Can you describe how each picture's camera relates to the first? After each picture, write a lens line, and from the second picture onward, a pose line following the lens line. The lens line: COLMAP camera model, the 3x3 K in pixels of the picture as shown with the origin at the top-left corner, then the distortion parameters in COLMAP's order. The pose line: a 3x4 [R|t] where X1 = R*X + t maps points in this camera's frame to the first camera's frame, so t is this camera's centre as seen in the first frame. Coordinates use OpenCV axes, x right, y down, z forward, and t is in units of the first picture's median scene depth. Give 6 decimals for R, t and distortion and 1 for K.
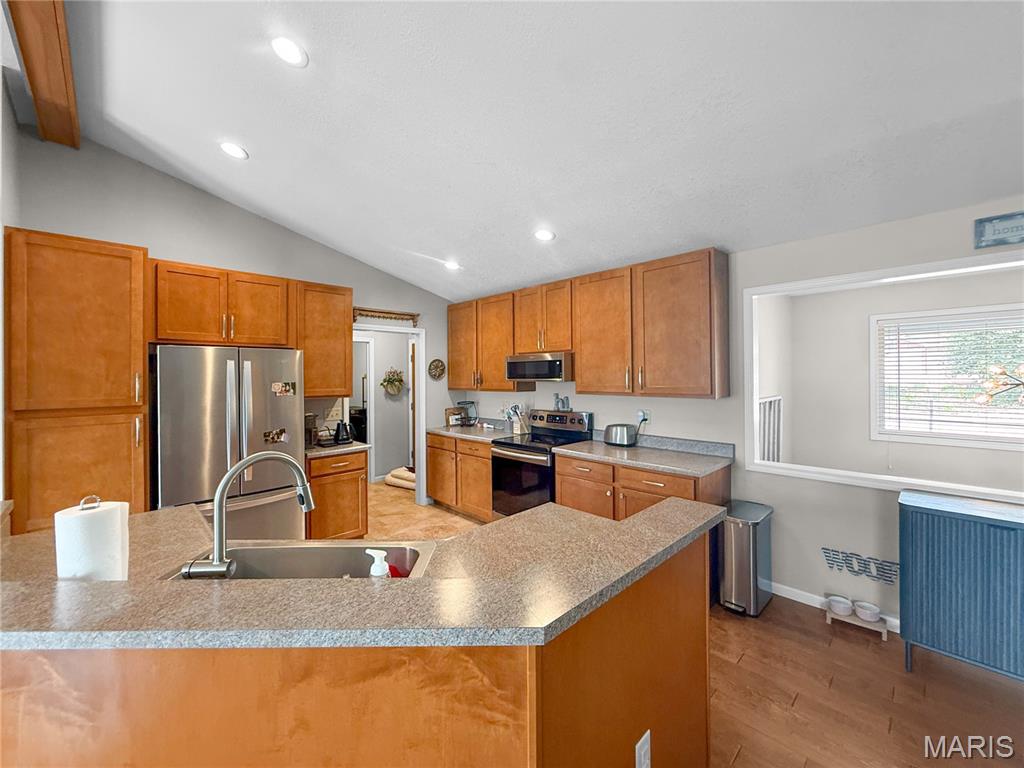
lens RADIAL K [[414.2, 0, 512.0], [0, 414.2, 384.0], [0, 0, 1]] dist [-0.000248, -0.000140]
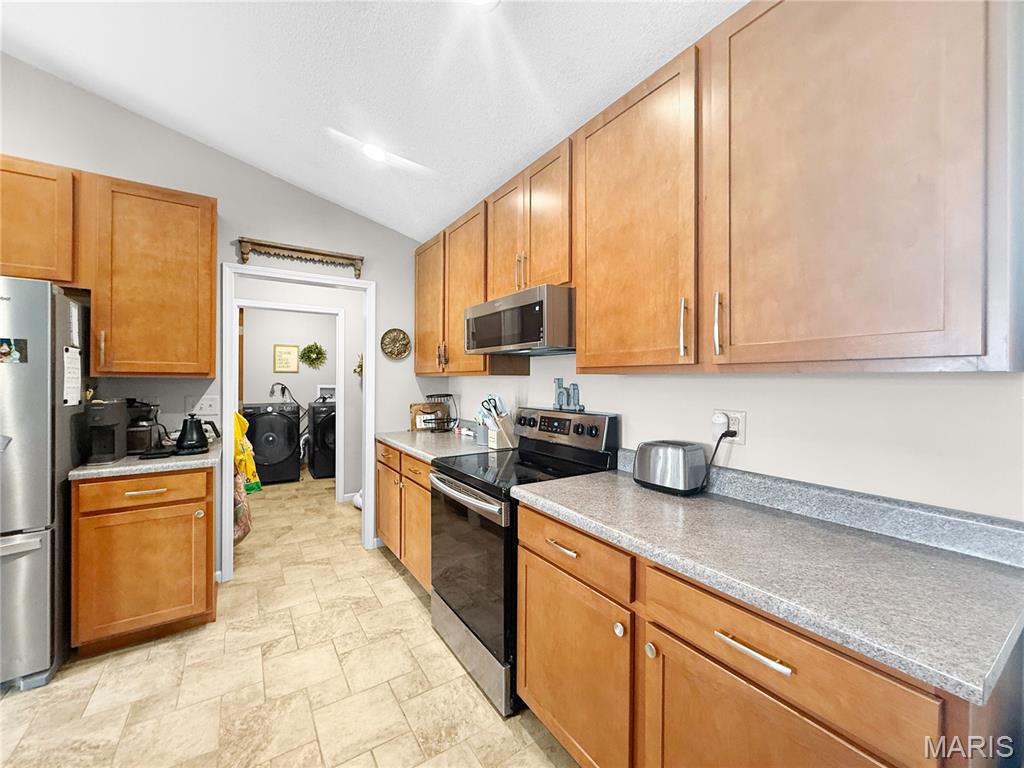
lens RADIAL K [[416.7, 0, 512.0], [0, 416.7, 384.0], [0, 0, 1]] dist [0.000258, 0.000065]
pose [[0.981992, 0.015730, -0.188269, 0.162985], [-0.017459, 0.999819, -0.007531, 0.038765], [0.188117, 0.010682, 0.982089, 0.485705]]
